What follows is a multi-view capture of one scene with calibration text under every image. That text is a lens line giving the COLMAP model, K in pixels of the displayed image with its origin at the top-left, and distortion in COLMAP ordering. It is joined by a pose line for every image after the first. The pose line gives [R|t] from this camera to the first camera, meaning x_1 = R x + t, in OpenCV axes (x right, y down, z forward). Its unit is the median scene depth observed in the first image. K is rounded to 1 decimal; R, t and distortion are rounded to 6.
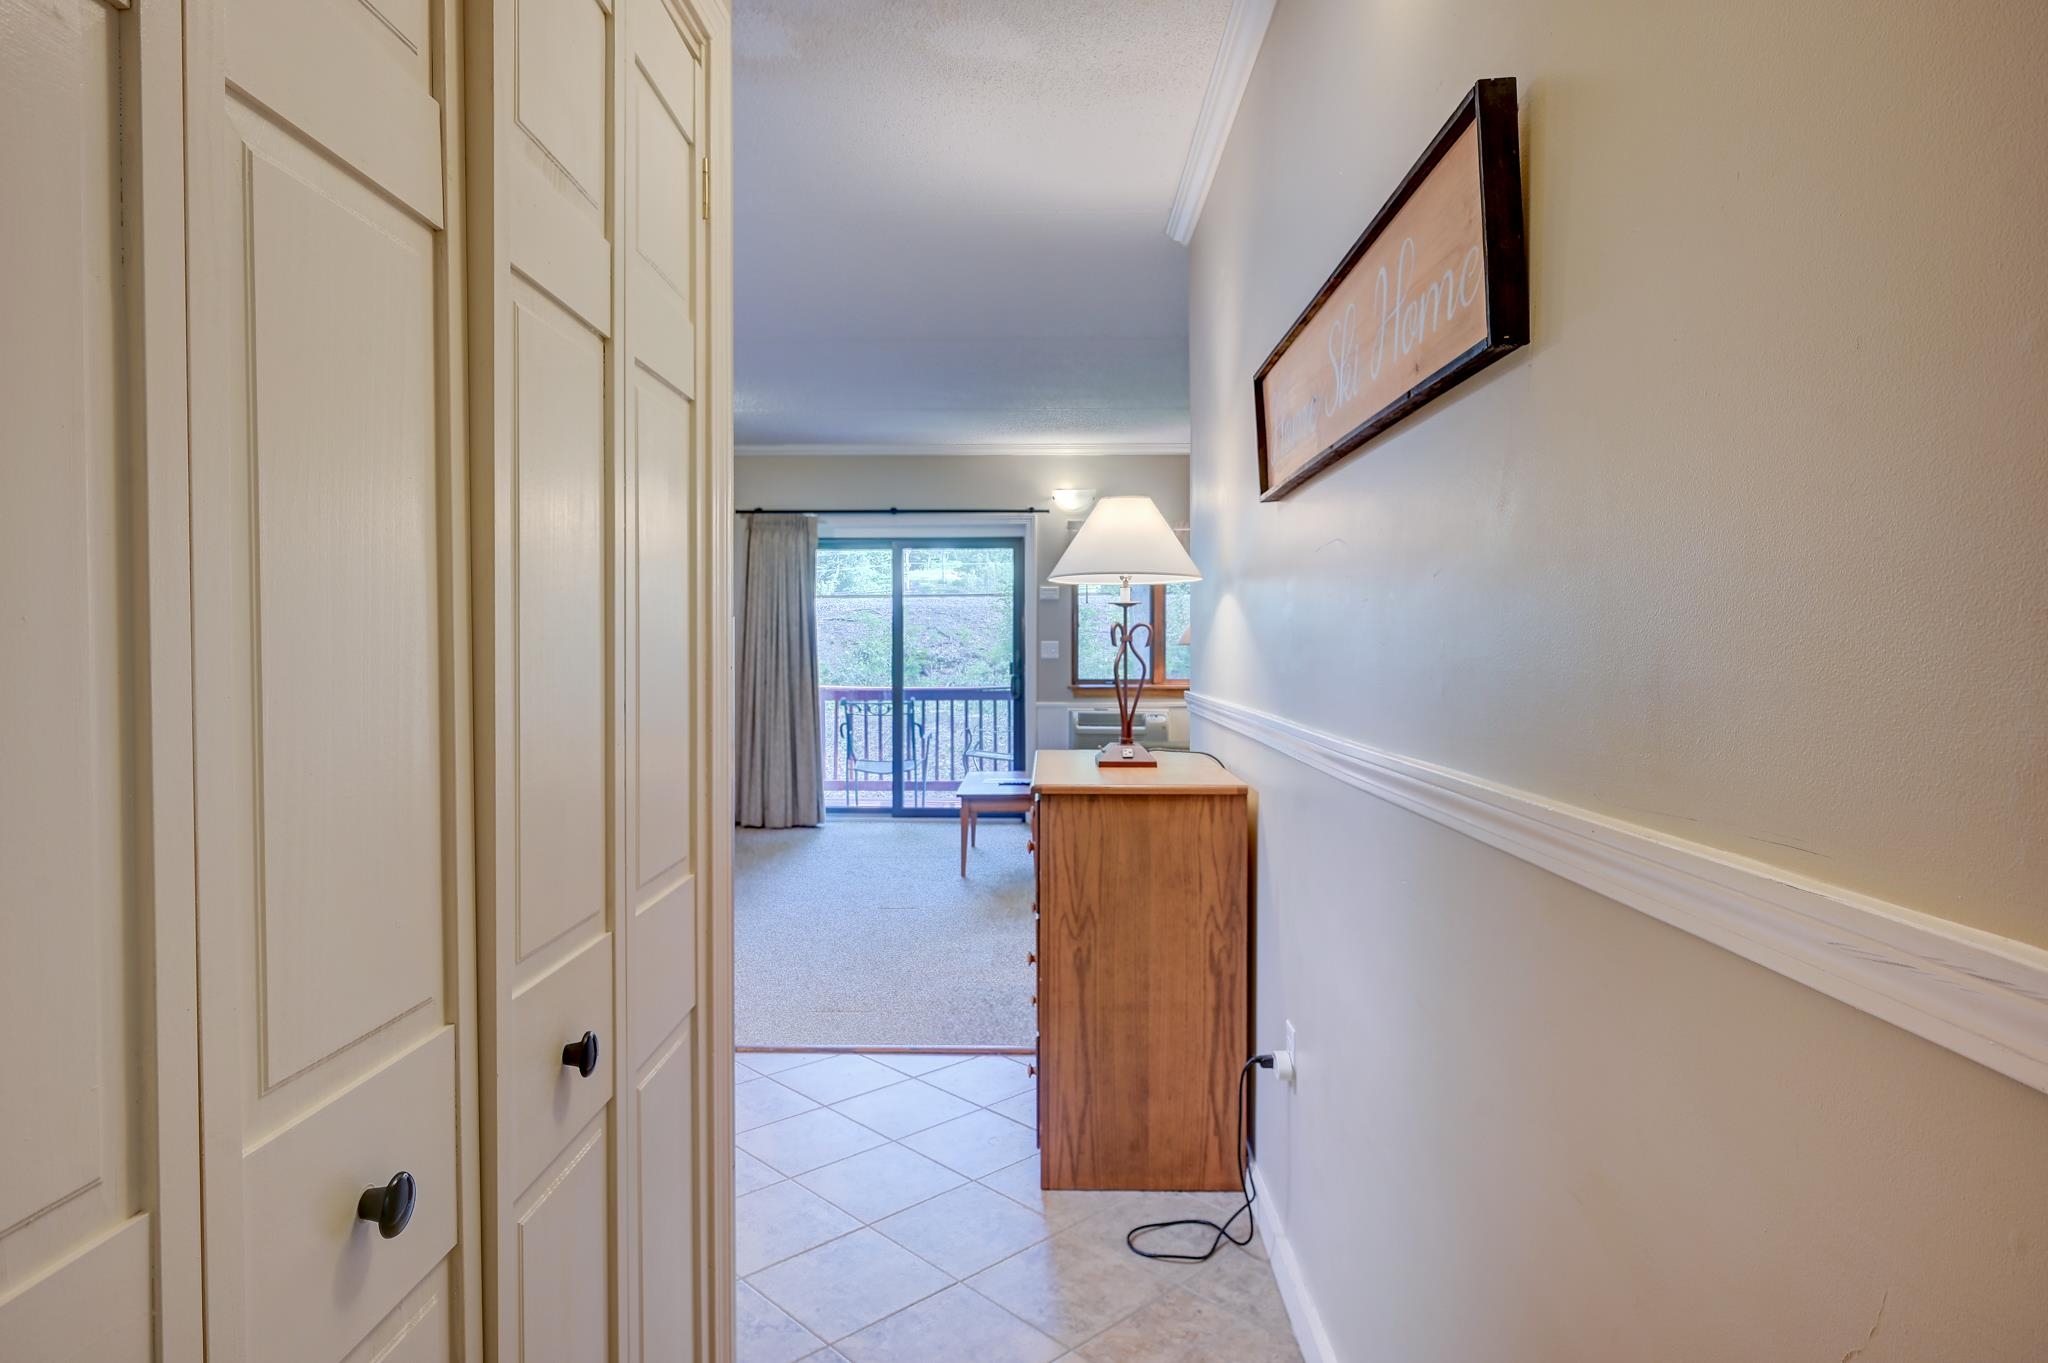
lens RADIAL K [[1167.4, 0, 1021.0], [0, 1167.4, 669.0], [0, 0, 1]] dist [-0.002218, -0.000348]
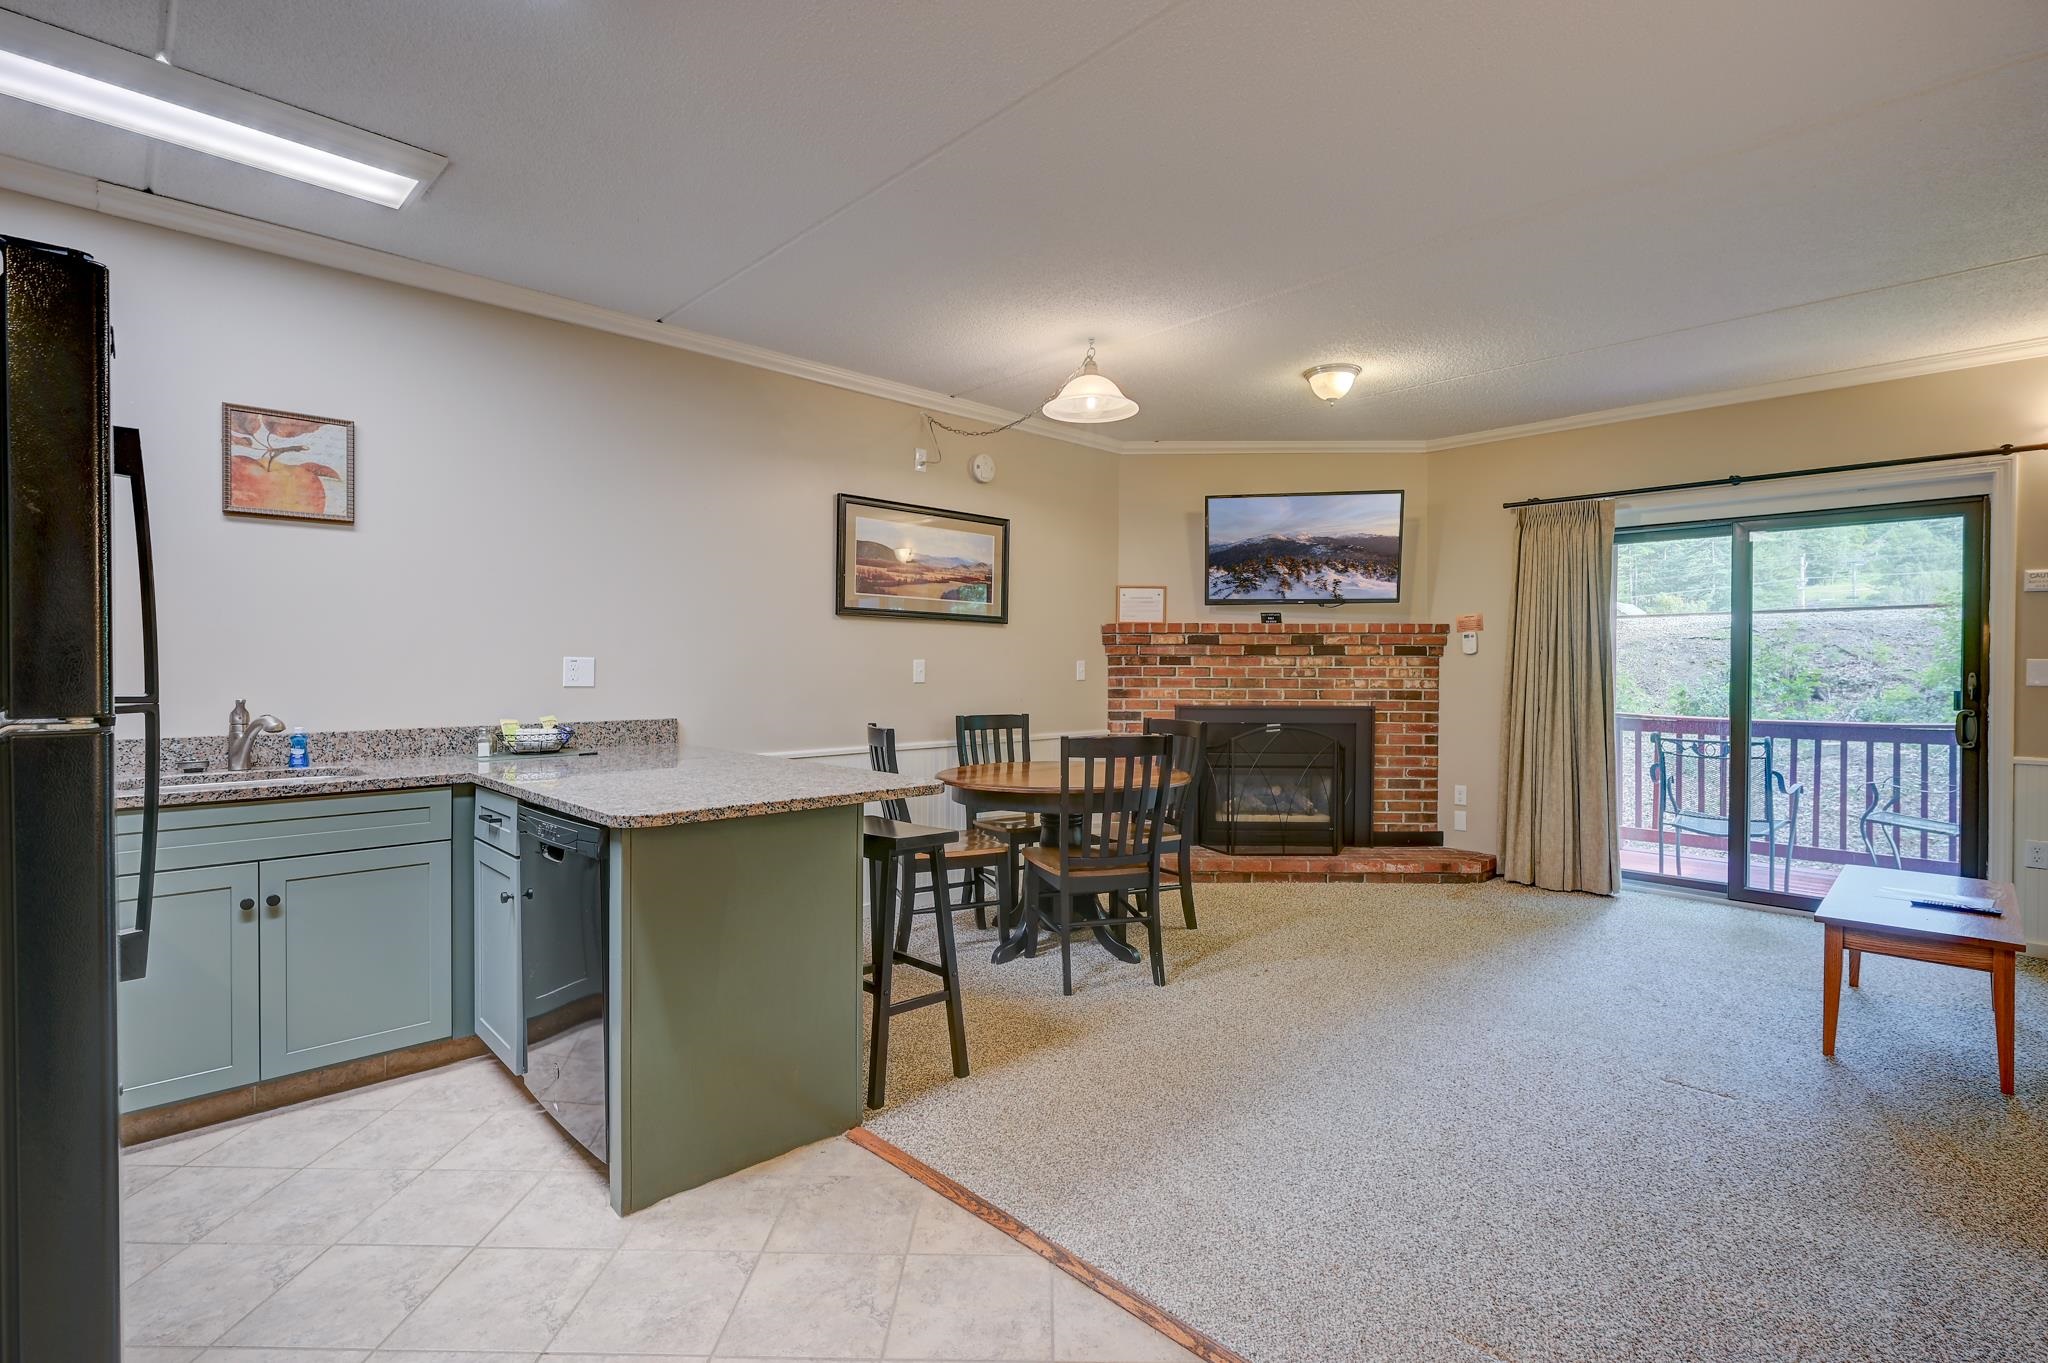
lens RADIAL K [[959.1, 0, 1023.6], [0, 959.1, 673.7], [0, 0, 1]] dist [0.000320, 0.000076]
pose [[0.711124, 0.009131, -0.703007, -0.008861], [-0.016703, 0.999853, -0.003909, -0.014569], [0.702868, 0.014522, 0.711172, 0.801466]]
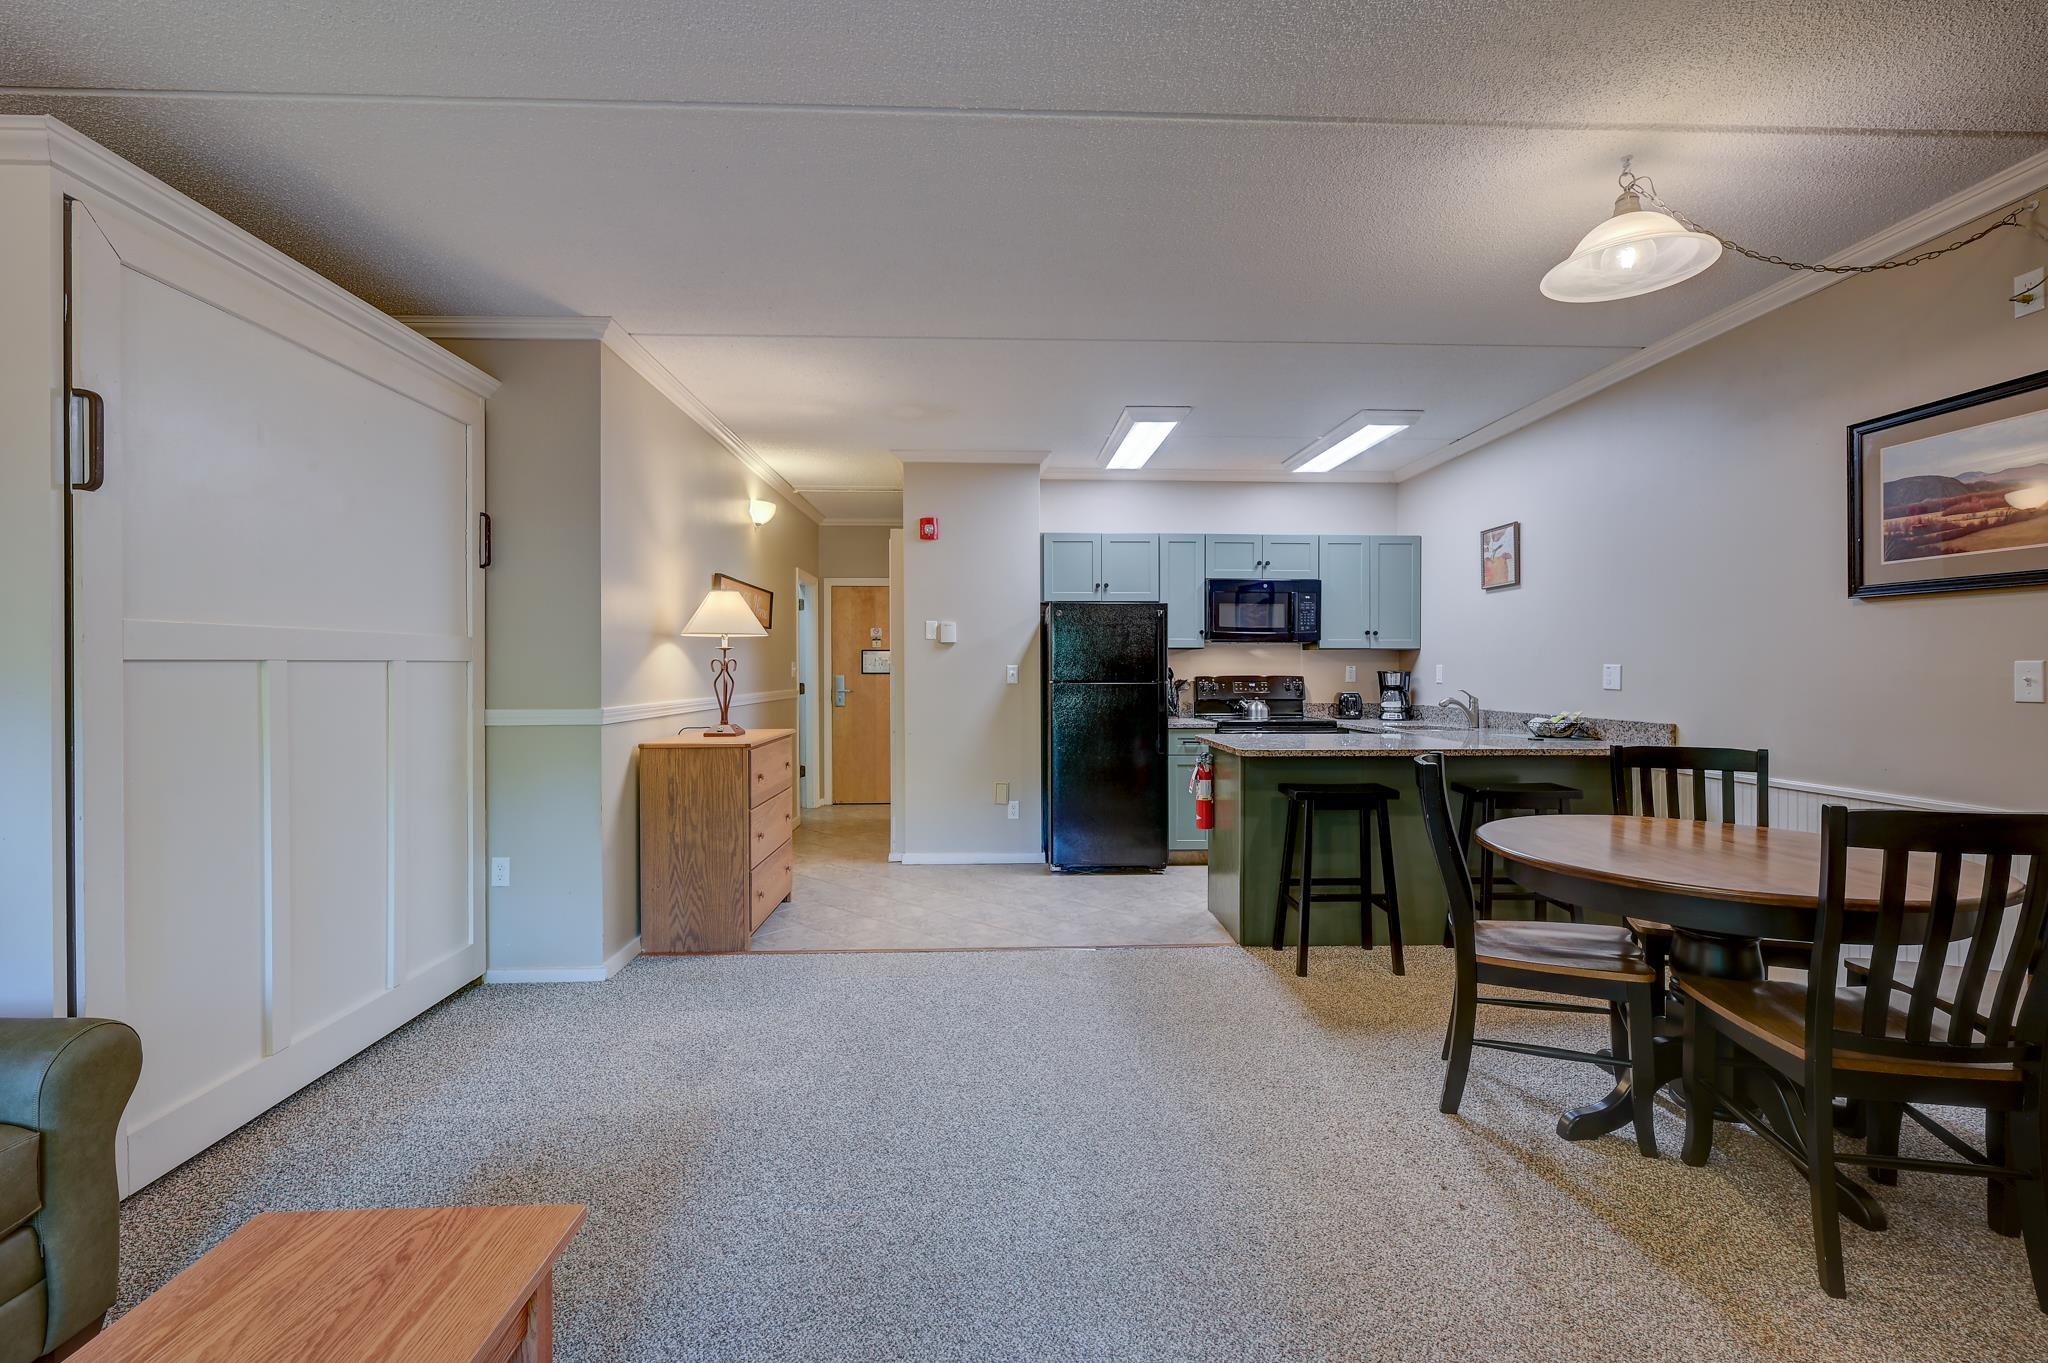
lens RADIAL K [[899.8, 0, 1021.4], [0, 899.8, 673.3], [0, 0, 1]] dist [-0.000567, 0.000395]
pose [[-0.998248, 0.003076, -0.059087, -0.343835], [0.001848, 0.999781, 0.020822, -0.052769], [0.059138, 0.020676, -0.998036, 2.863793]]
